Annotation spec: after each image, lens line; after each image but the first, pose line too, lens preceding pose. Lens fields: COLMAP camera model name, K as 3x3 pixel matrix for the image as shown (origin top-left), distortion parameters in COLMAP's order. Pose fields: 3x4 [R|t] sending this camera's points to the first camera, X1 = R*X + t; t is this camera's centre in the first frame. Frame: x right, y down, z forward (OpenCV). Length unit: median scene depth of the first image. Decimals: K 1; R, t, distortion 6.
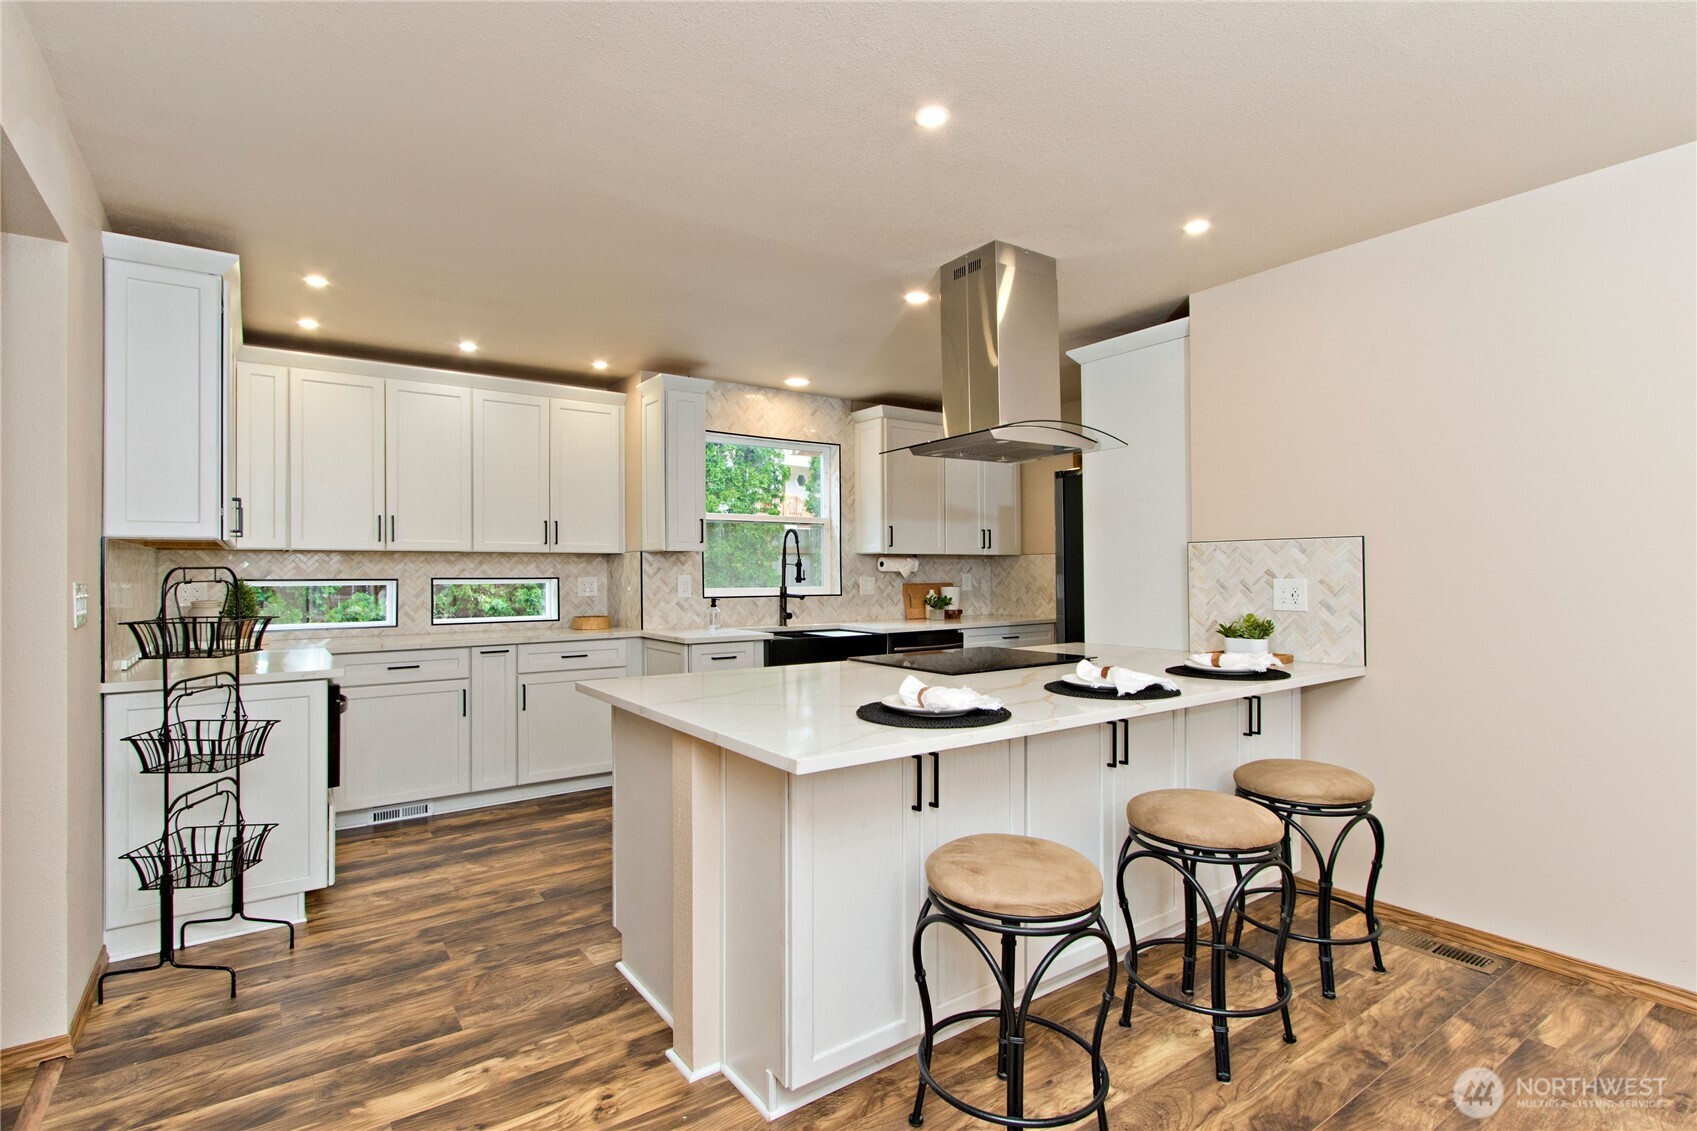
lens RADIAL K [[836.9, 0, 850.4], [0, 836.9, 545.8], [0, 0, 1]] dist [-0.003959, 0.000305]
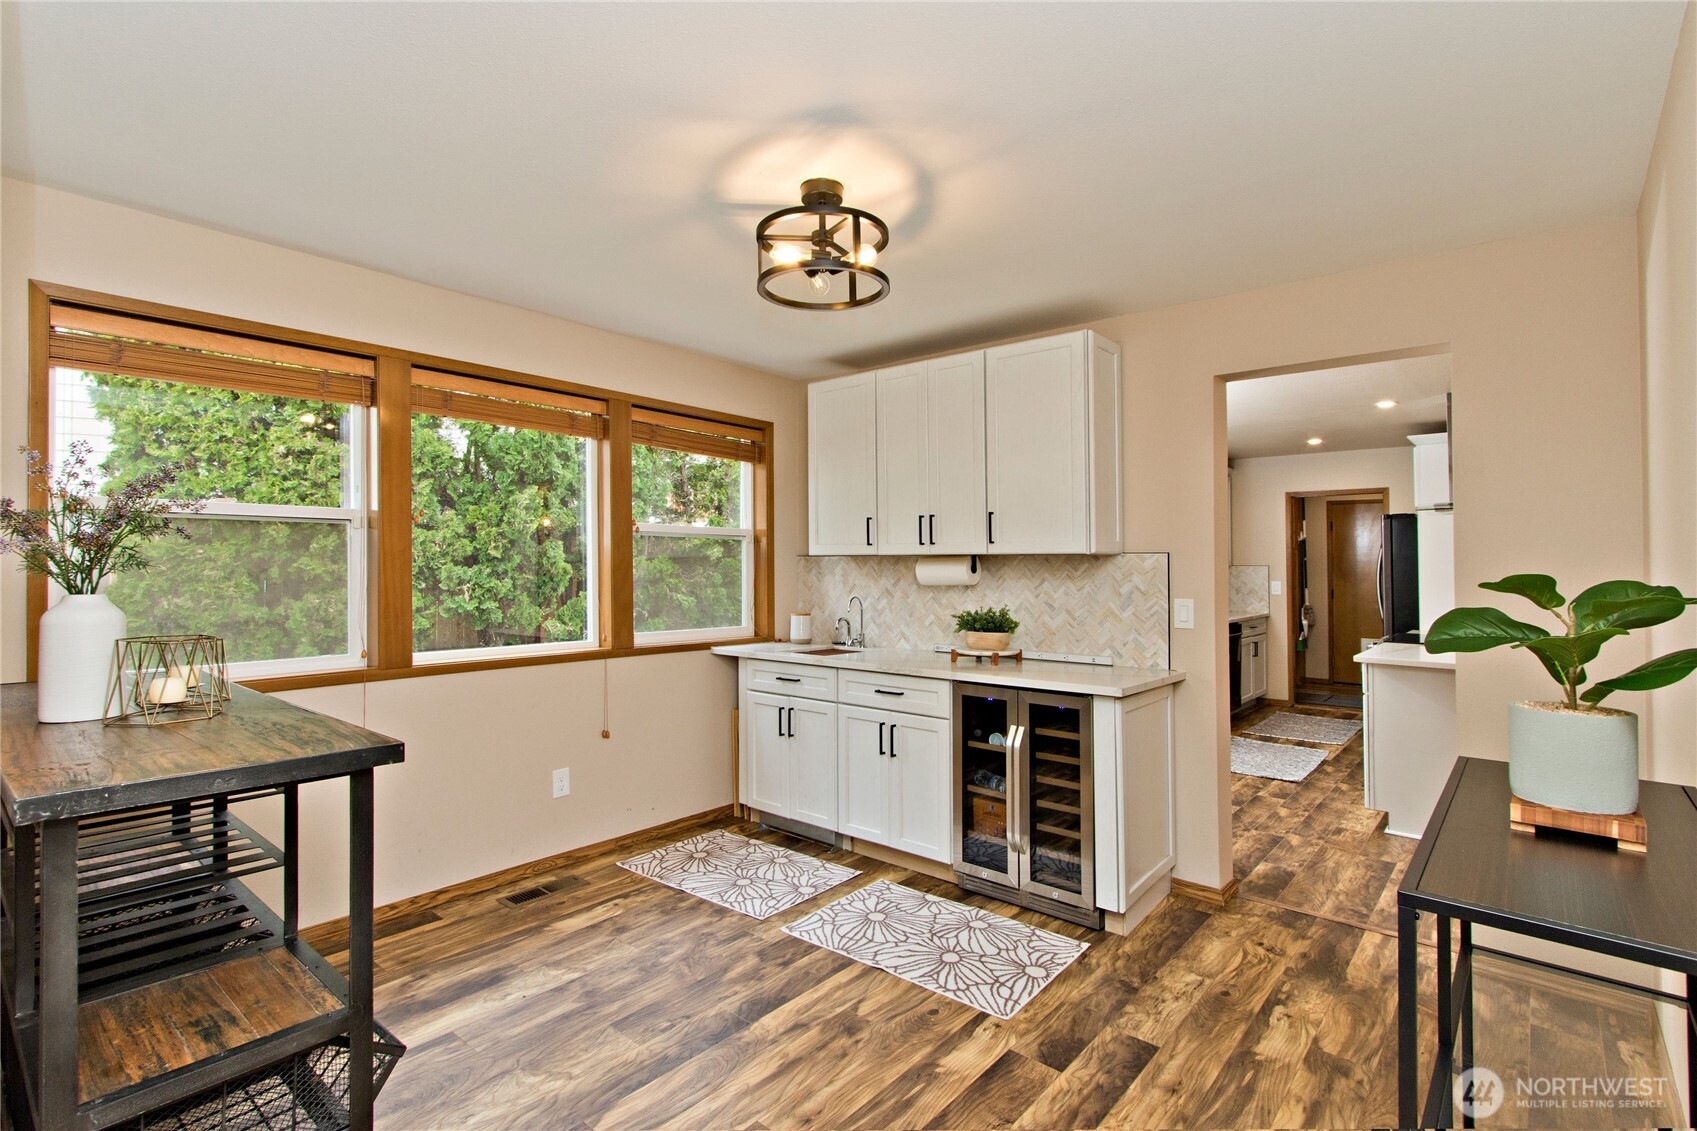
lens RADIAL K [[788.8, 0, 848.5], [0, 788.8, 565.5], [0, 0, 1]] dist [0.000445, 0.000065]
pose [[0.974684, 0.014116, 0.223141, -1.204802], [-0.018033, 0.999717, 0.015526, -0.012802], [-0.222858, -0.019157, 0.974663, -0.179310]]
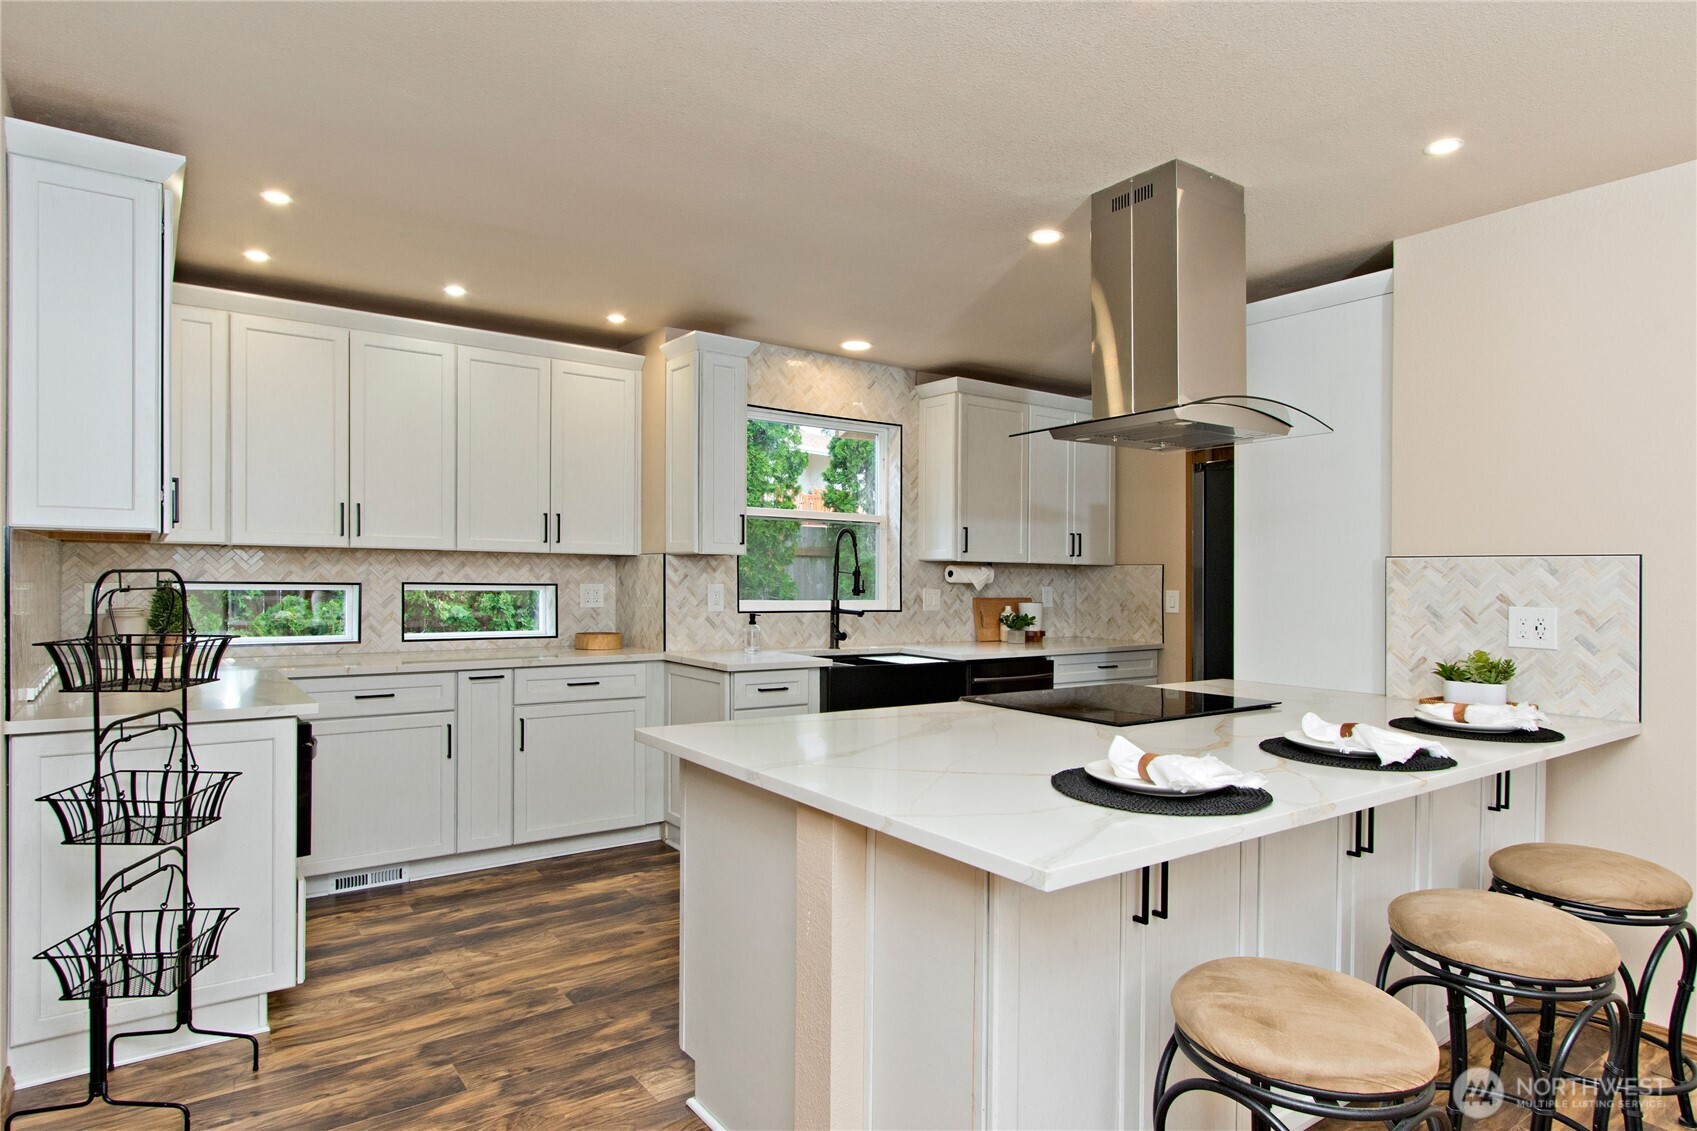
lens RADIAL K [[976.9, 0, 848.5], [0, 976.9, 565.5], [0, 0, 1]] dist [-0.000722, -0.000460]
pose [[0.999821, 0.017907, 0.006086, -0.108648], [-0.018025, 0.999638, 0.019998, -0.005438], [-0.005725, -0.020104, 0.999782, 0.087922]]
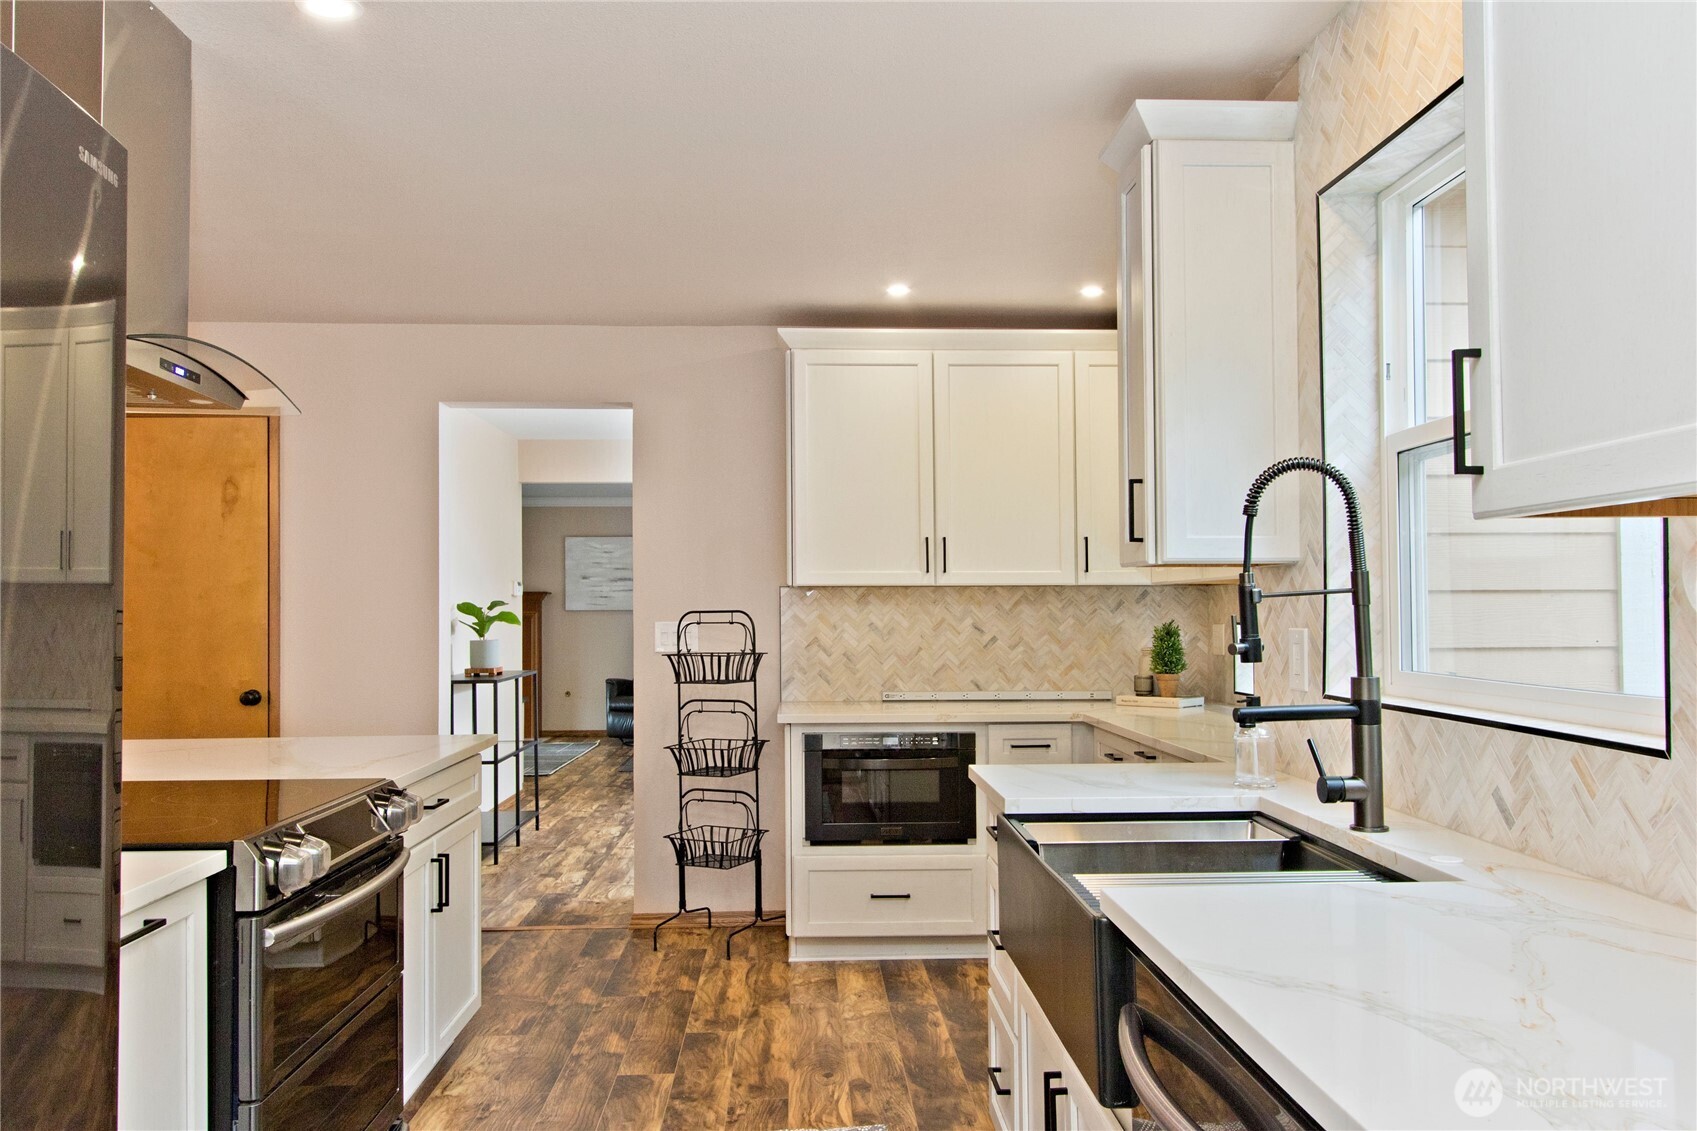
lens RADIAL K [[1267.5, 0, 875.7], [0, 1267.5, 630.4], [0, 0, 1]] dist [0.002200, 0.000713]
pose [[-0.532497, 0.017564, -0.846250, 0.481276], [0.030194, 0.999543, 0.001746, 0.042655], [0.845893, -0.024622, -0.532783, 1.589762]]
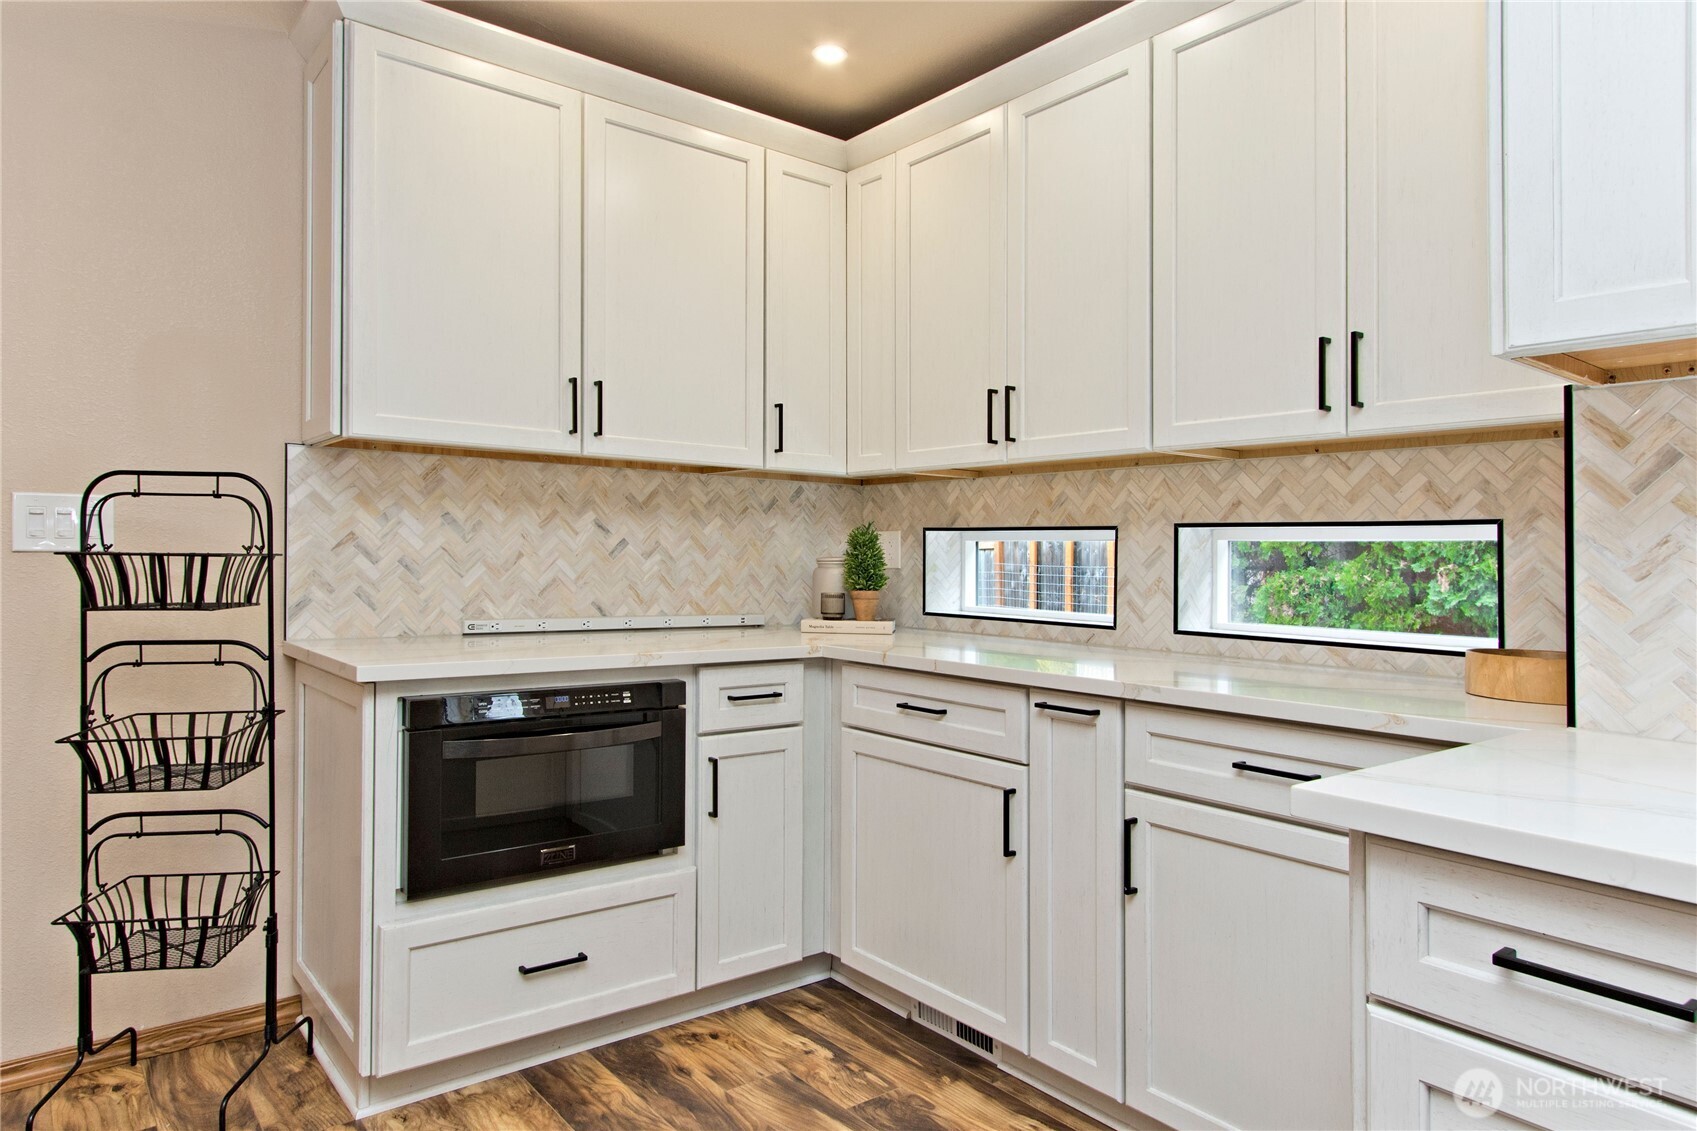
lens RADIAL K [[1034.0, 0, 848.5], [0, 1034.0, 565.5], [0, 0, 1]] dist [0.000374, -0.000501]
pose [[0.053851, 0.013130, -0.998463, 0.031091], [0.011223, 0.999842, 0.013753, 0.067681], [0.998486, -0.011947, 0.053695, 1.072649]]
